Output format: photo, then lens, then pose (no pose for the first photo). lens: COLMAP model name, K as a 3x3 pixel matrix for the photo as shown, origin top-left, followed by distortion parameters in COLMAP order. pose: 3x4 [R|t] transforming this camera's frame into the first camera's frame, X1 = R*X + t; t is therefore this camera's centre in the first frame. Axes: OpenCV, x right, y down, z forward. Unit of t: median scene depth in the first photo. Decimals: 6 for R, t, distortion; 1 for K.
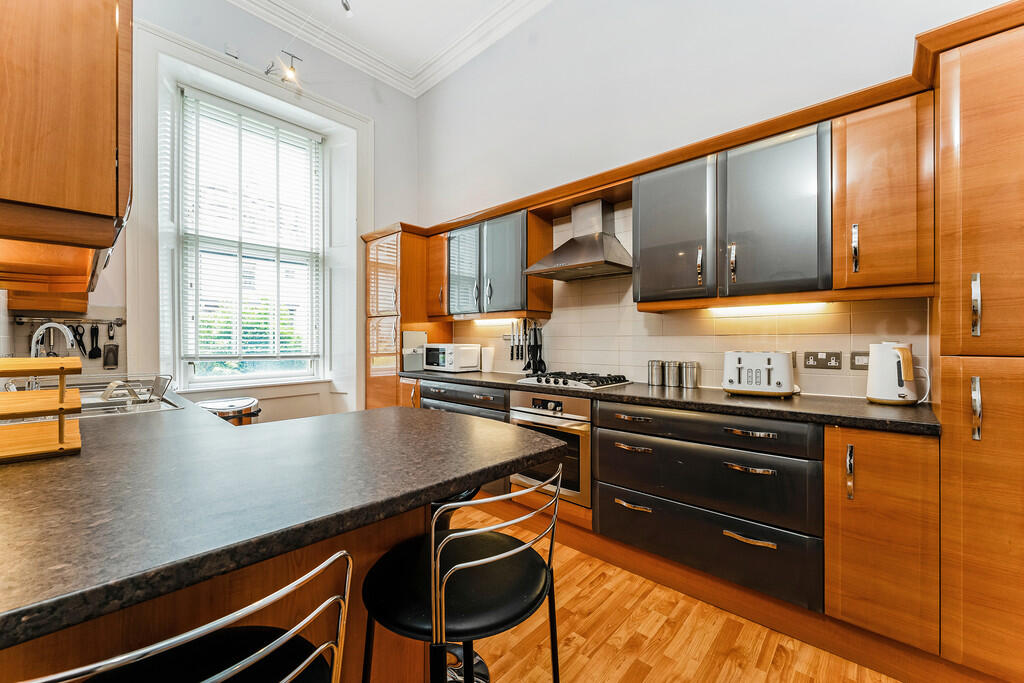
lens RADIAL K [[401.1, 0, 512.0], [0, 401.1, 341.5], [0, 0, 1]] dist [-0.000264, -0.000075]
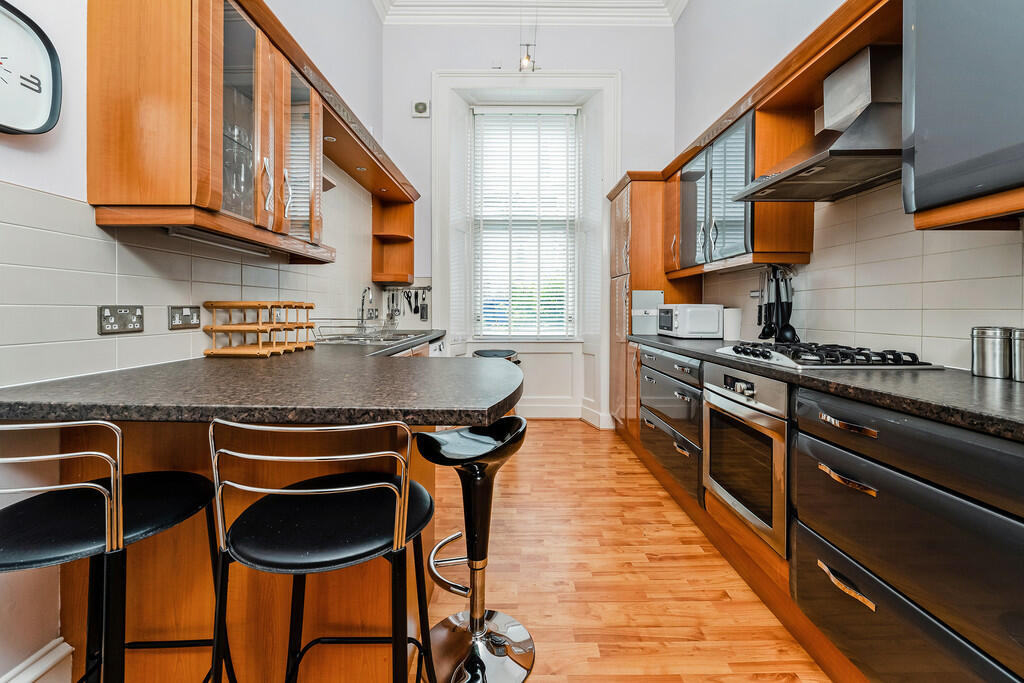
lens RADIAL K [[415.9, 0, 514.1], [0, 415.9, 311.4], [0, 0, 1]] dist [-0.000351, 0.000064]
pose [[0.684575, 0.005983, -0.728918, 0.314860], [-0.006927, 0.999975, 0.001701, 0.030045], [0.728909, 0.003885, 0.684599, 0.216773]]
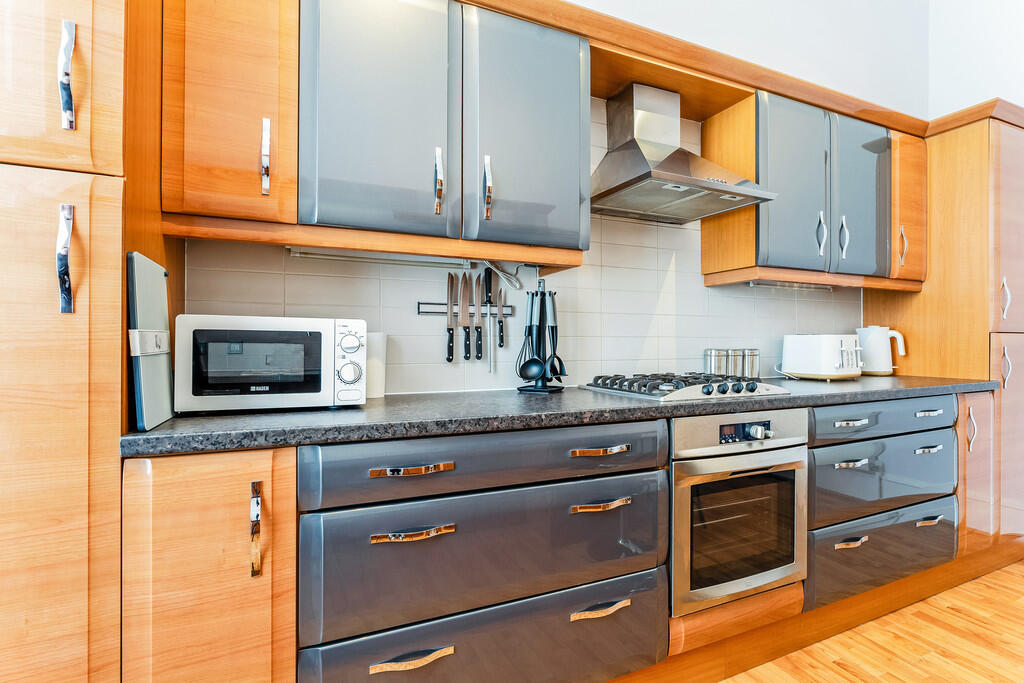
lens RADIAL K [[485.2, 0, 512.0], [0, 485.2, 341.5], [0, 0, 1]] dist [0.000291, 0.000209]
pose [[0.392674, -0.002355, 0.919675, -0.588844], [-0.001961, 0.999992, 0.003398, 0.030674], [-0.919676, -0.003138, 0.392666, 0.951183]]
